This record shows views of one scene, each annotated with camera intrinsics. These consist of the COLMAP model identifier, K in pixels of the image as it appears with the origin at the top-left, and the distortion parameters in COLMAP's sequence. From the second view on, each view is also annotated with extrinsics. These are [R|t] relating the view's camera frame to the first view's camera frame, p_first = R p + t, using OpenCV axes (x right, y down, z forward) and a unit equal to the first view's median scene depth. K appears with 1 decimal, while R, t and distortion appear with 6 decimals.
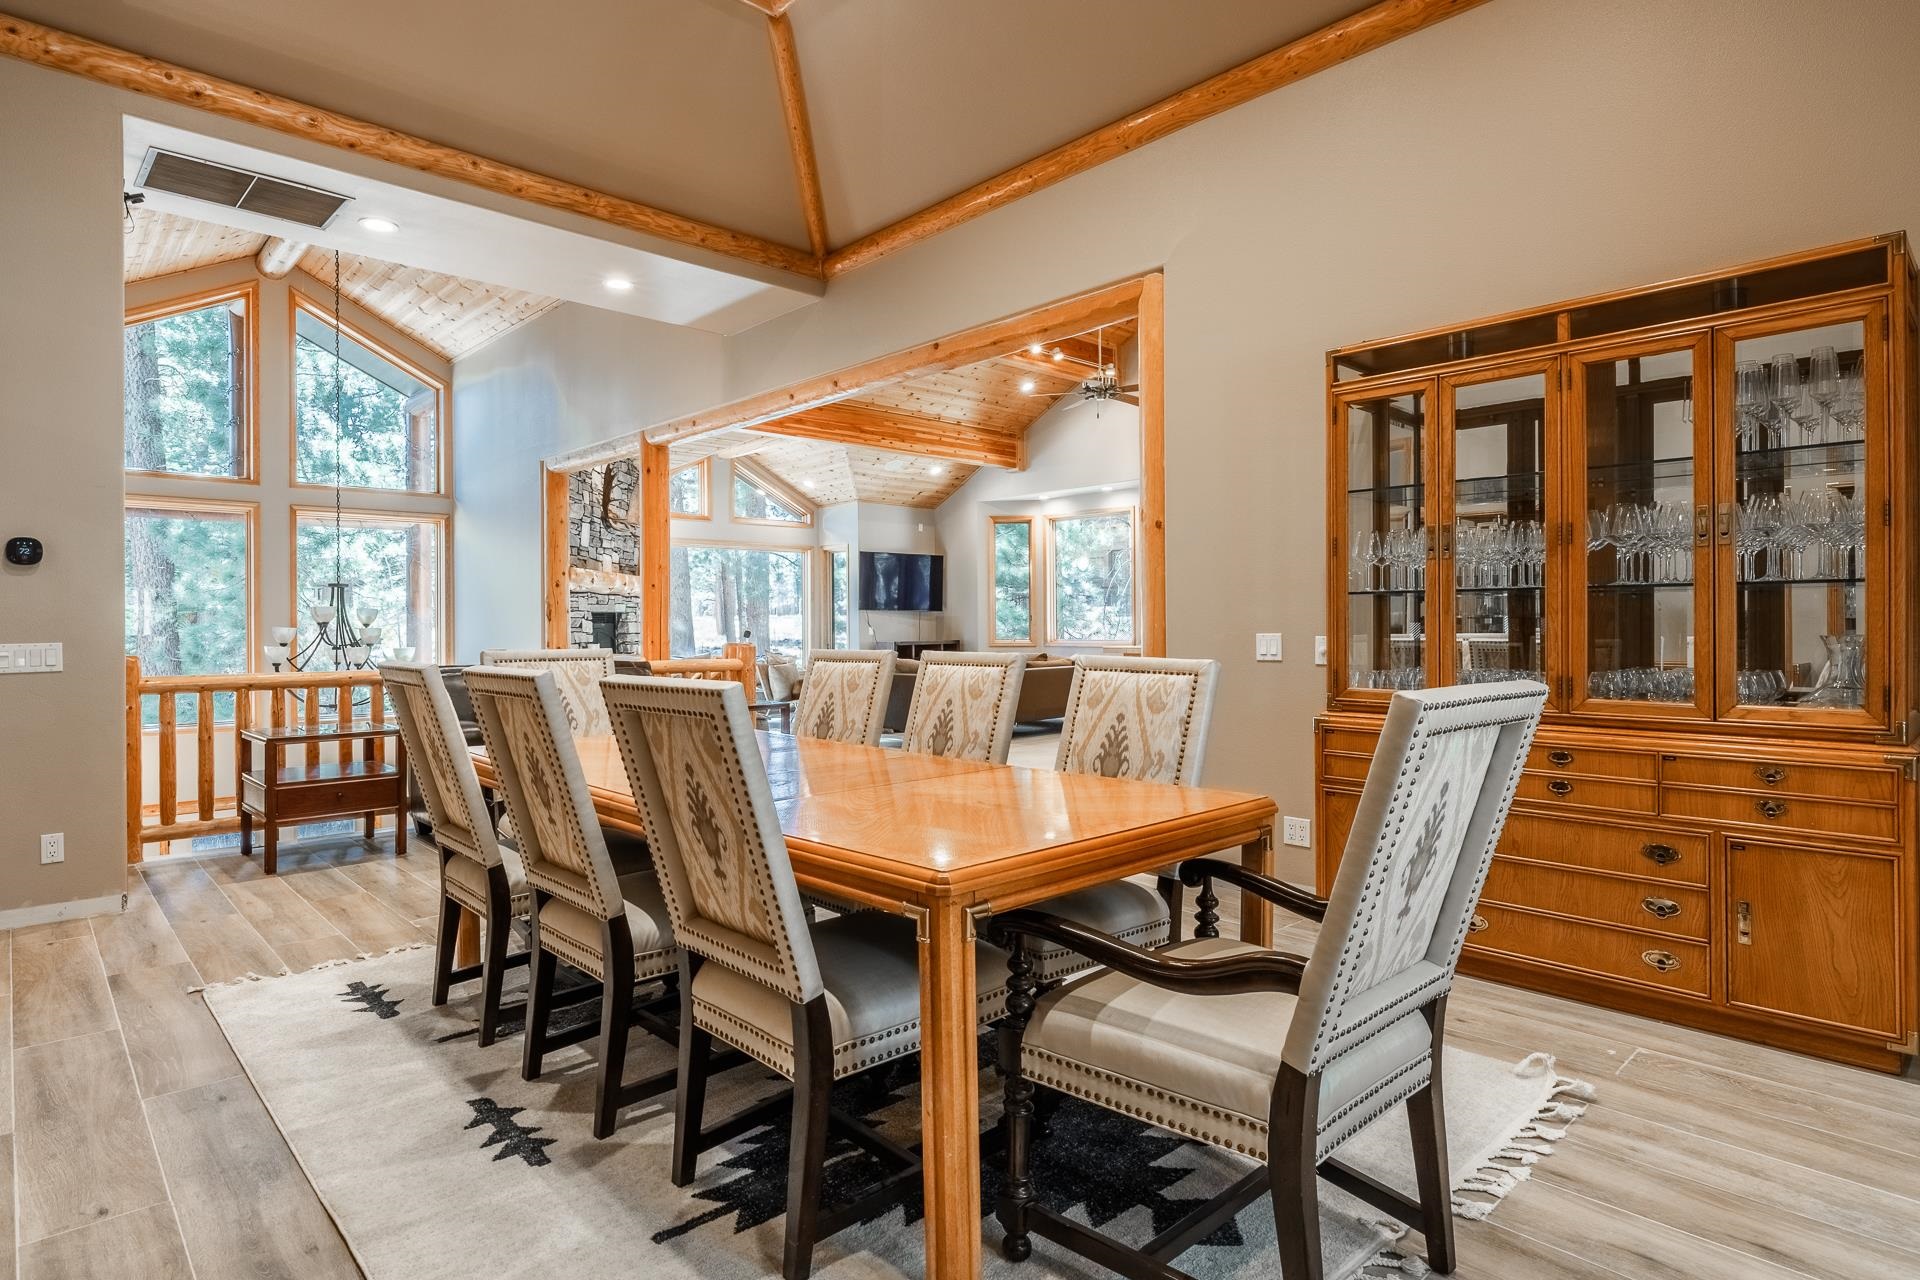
lens RADIAL K [[1019.3, 0, 933.8], [0, 1019.3, 631.6], [0, 0, 1]] dist [-0.002984, -0.002009]
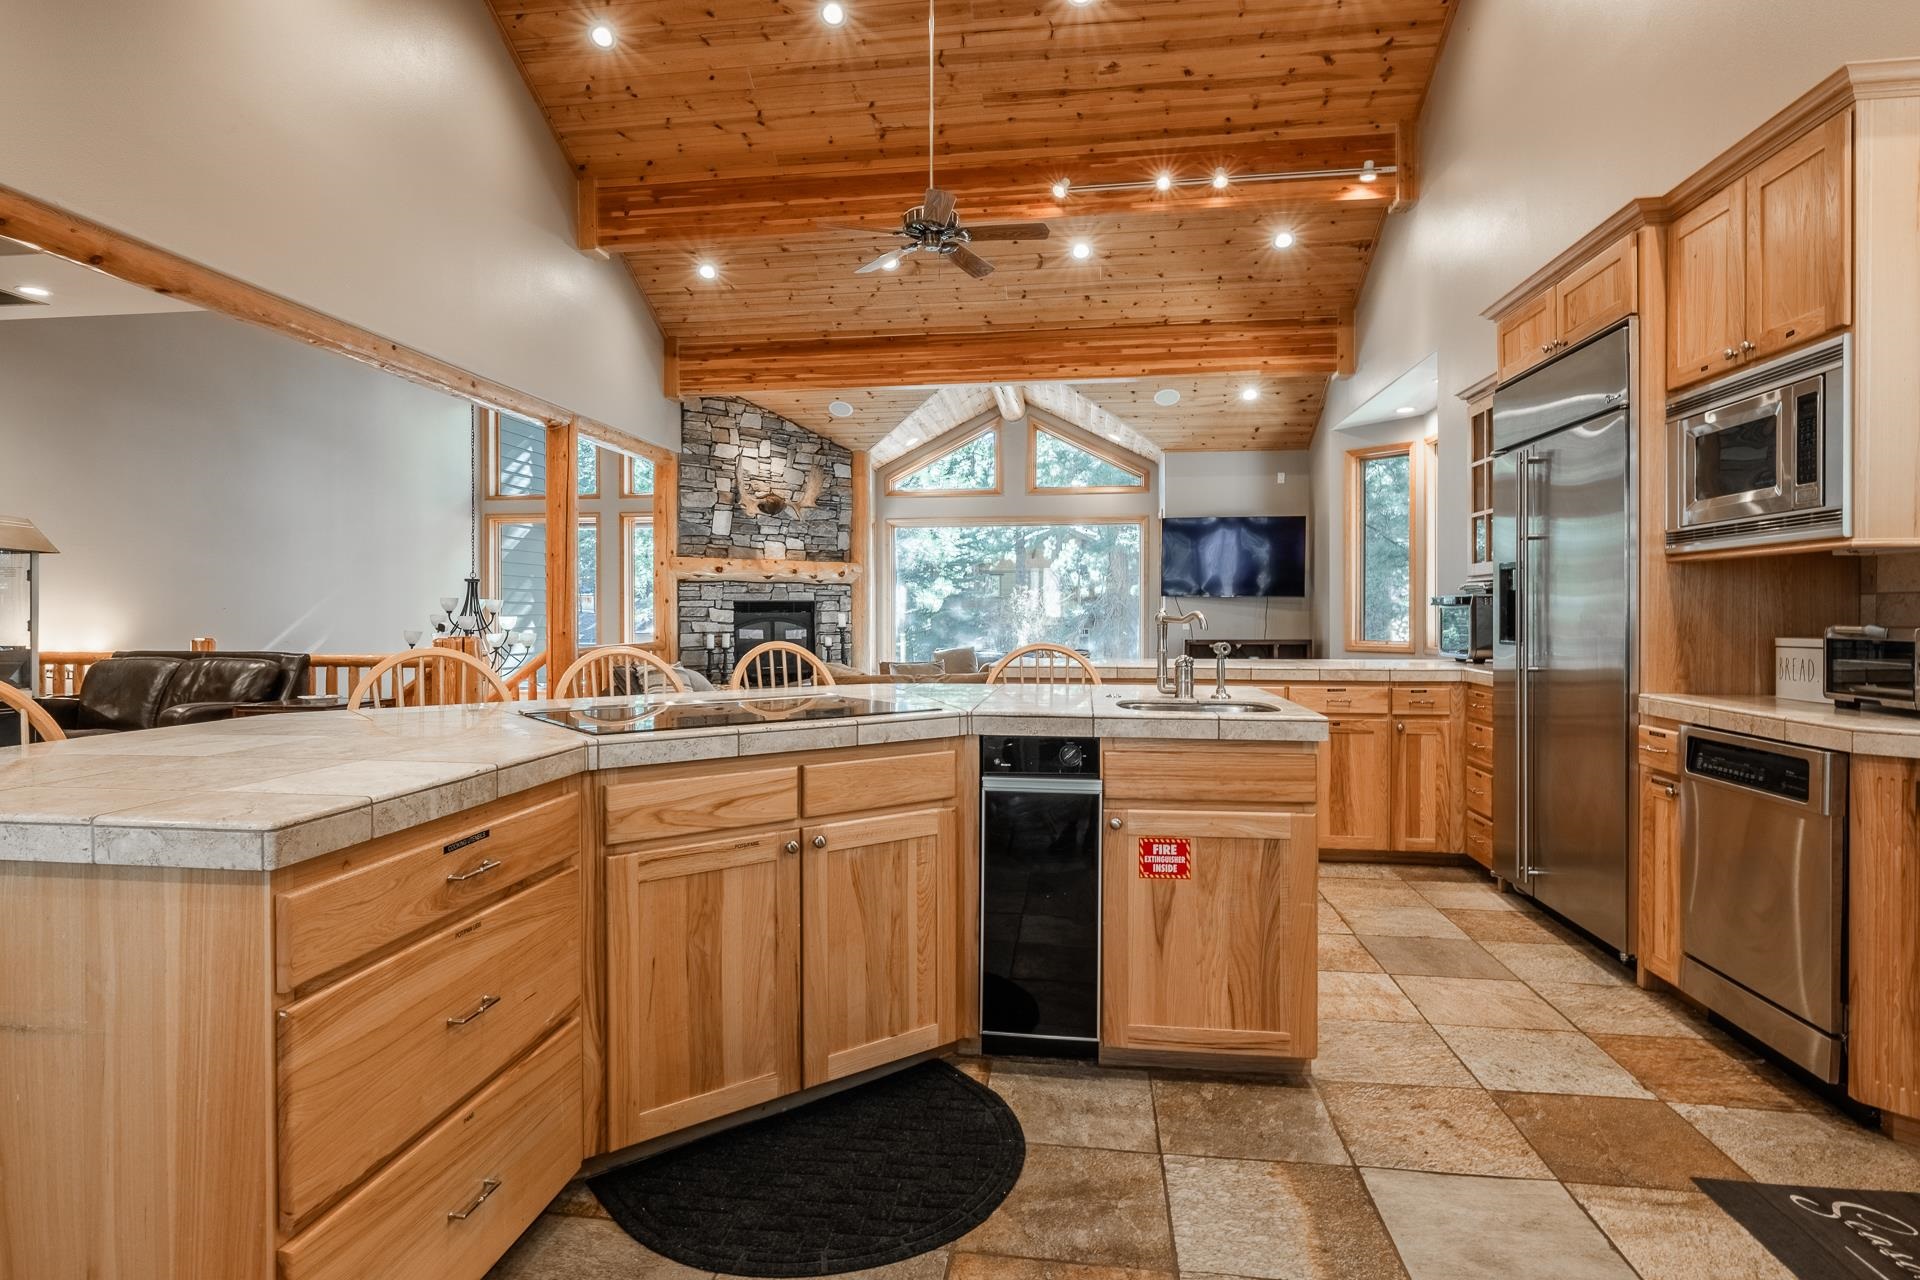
lens RADIAL K [[1019.3, 0, 933.8], [0, 1019.3, 631.6], [0, 0, 1]] dist [-0.002984, -0.002009]
pose [[0.633567, 0.021067, -0.773401, 0.417327], [-0.008643, 0.999760, 0.020153, -0.008765], [0.773639, -0.006083, 0.633597, 0.402910]]
